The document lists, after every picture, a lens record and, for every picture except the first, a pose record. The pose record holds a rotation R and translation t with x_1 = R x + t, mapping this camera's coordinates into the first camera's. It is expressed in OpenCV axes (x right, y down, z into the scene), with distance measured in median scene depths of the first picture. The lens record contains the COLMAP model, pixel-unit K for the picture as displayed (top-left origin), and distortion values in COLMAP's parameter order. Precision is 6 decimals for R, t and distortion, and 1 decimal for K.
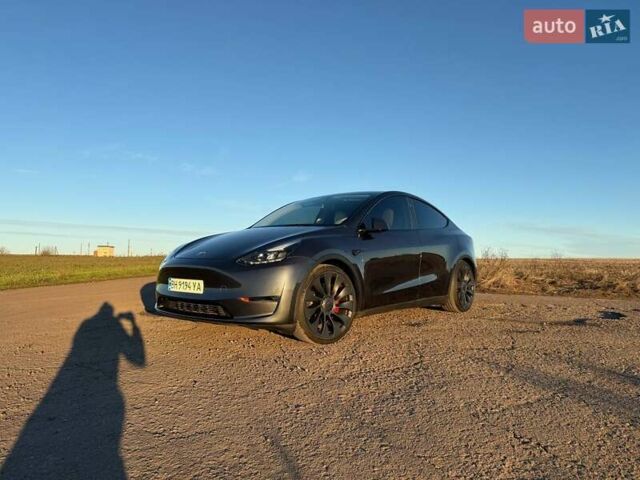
lens RADIAL K [[452.0, 0, 319.9], [0, 452.0, 238.3], [0, 0, 1]] dist [0.000762, -0.023535]
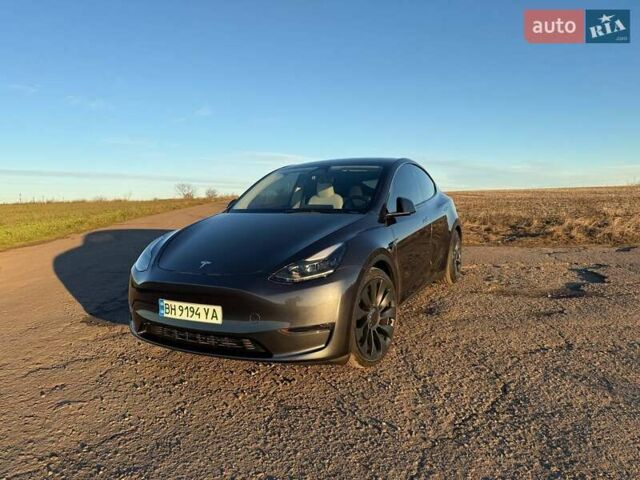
lens RADIAL K [[452.0, 0, 317.8], [0, 452.0, 240.0], [0, 0, 1]] dist [0.000762, -0.023535]
pose [[0.974784, -0.056232, 0.215949, -0.248582], [0.024689, 0.988965, 0.146079, -0.111860], [-0.221780, -0.137064, 0.965416, 0.265456]]
